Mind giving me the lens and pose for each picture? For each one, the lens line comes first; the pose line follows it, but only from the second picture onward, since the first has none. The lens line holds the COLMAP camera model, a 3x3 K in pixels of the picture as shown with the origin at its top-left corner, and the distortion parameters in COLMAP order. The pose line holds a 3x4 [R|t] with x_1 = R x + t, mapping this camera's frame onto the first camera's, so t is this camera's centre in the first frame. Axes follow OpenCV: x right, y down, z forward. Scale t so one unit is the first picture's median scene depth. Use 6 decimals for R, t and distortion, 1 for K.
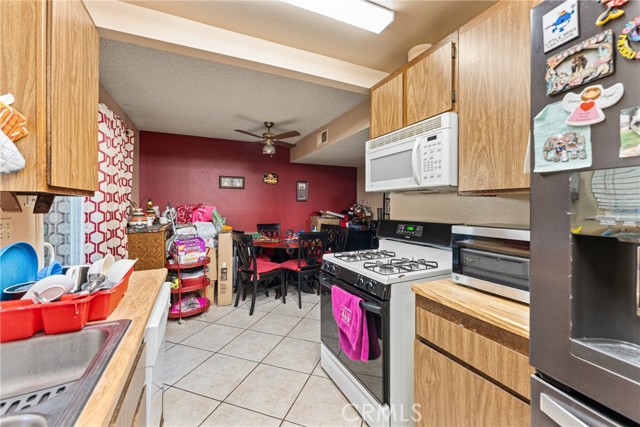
lens RADIAL K [[253.5, 0, 315.8], [0, 253.5, 204.9], [0, 0, 1]] dist [-0.001459, -0.000198]
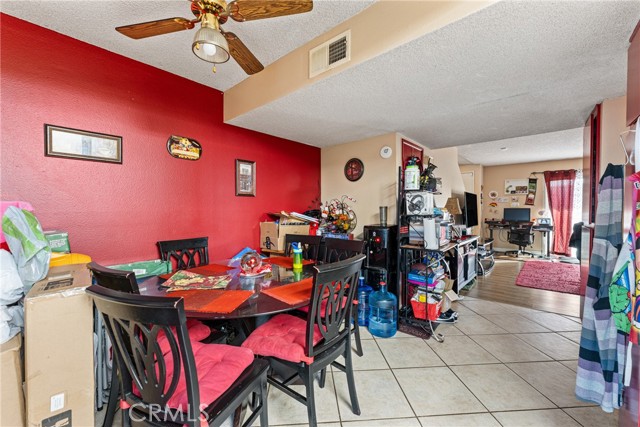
lens RADIAL K [[258.7, 0, 320.0], [0, 258.7, 213.5], [0, 0, 1]] dist [-0.001103, -0.000093]
pose [[0.916250, -0.014543, 0.400342, -0.141753], [0.006692, 0.999757, 0.021003, 0.015360], [-0.400550, -0.016565, 0.916125, 0.430679]]
